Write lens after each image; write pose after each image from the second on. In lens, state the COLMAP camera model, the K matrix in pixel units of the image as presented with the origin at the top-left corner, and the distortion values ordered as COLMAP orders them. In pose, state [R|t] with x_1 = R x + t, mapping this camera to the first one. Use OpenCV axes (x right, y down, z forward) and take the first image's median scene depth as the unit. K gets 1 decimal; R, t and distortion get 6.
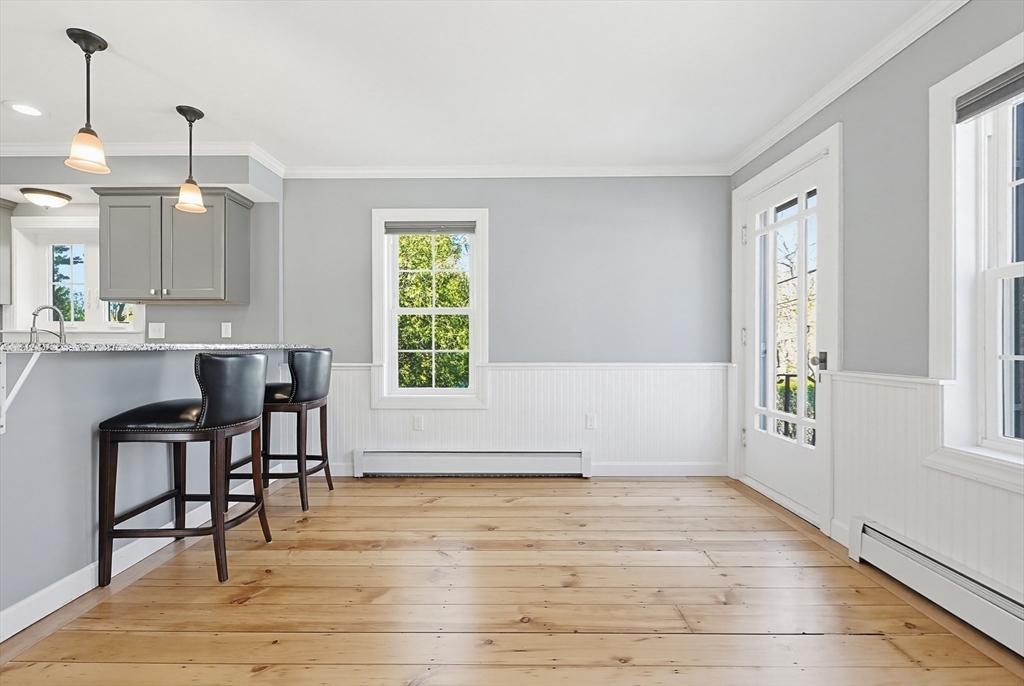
lens RADIAL K [[443.8, 0, 516.0], [0, 443.8, 346.2], [0, 0, 1]] dist [0.001497, -0.000436]
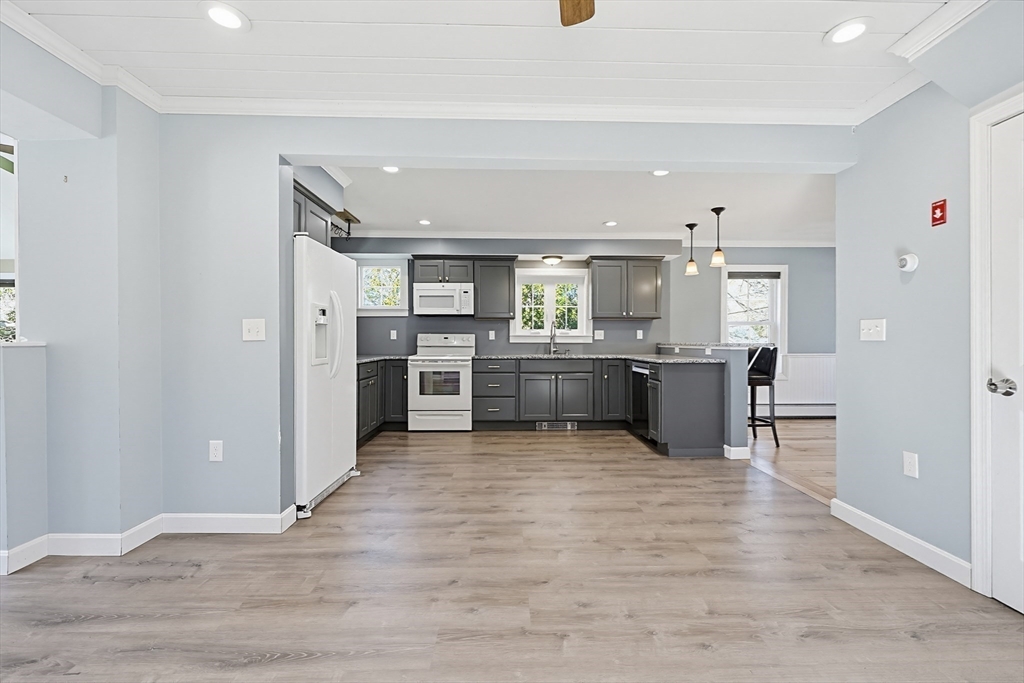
lens RADIAL K [[443.8, 0, 521.7], [0, 443.8, 346.2], [0, 0, 1]] dist [0.001497, -0.000436]
pose [[0.999036, -0.002090, 0.043857, -1.189267], [0.001607, 0.999938, 0.011030, -0.010607], [-0.043877, -0.010949, 0.998977, -0.707963]]
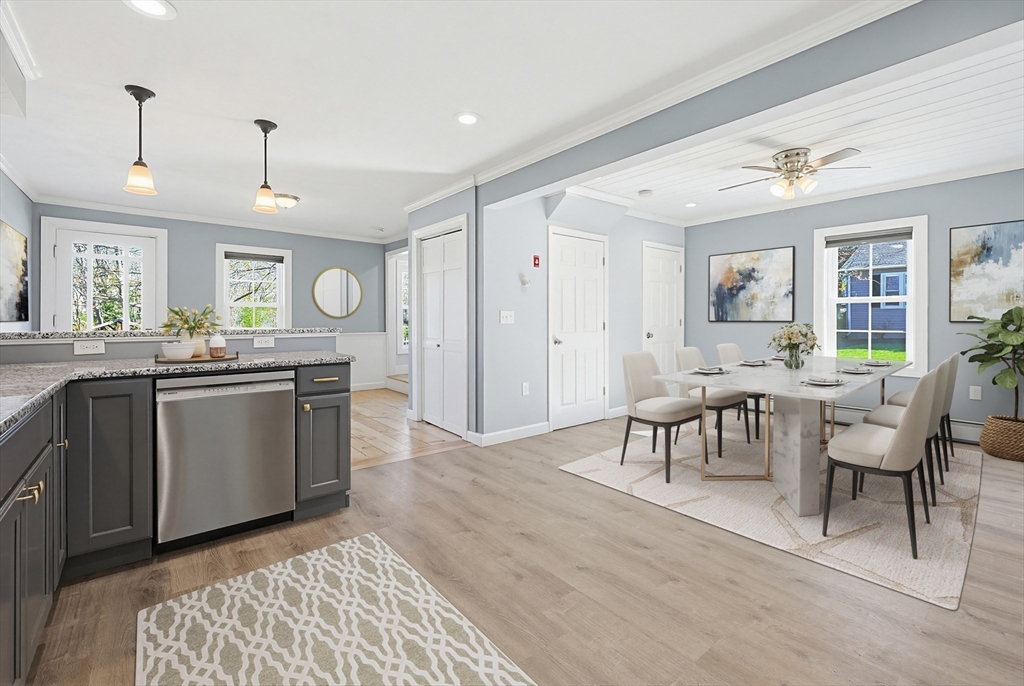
lens RADIAL K [[443.8, 0, 518.6], [0, 443.8, 318.8], [0, 0, 1]] dist [0.001497, -0.000436]
pose [[-0.647056, 0.003026, 0.762437, -1.518364], [0.001713, 0.999995, -0.002514, -0.020015], [-0.762441, -0.000321, -0.647058, 0.751741]]
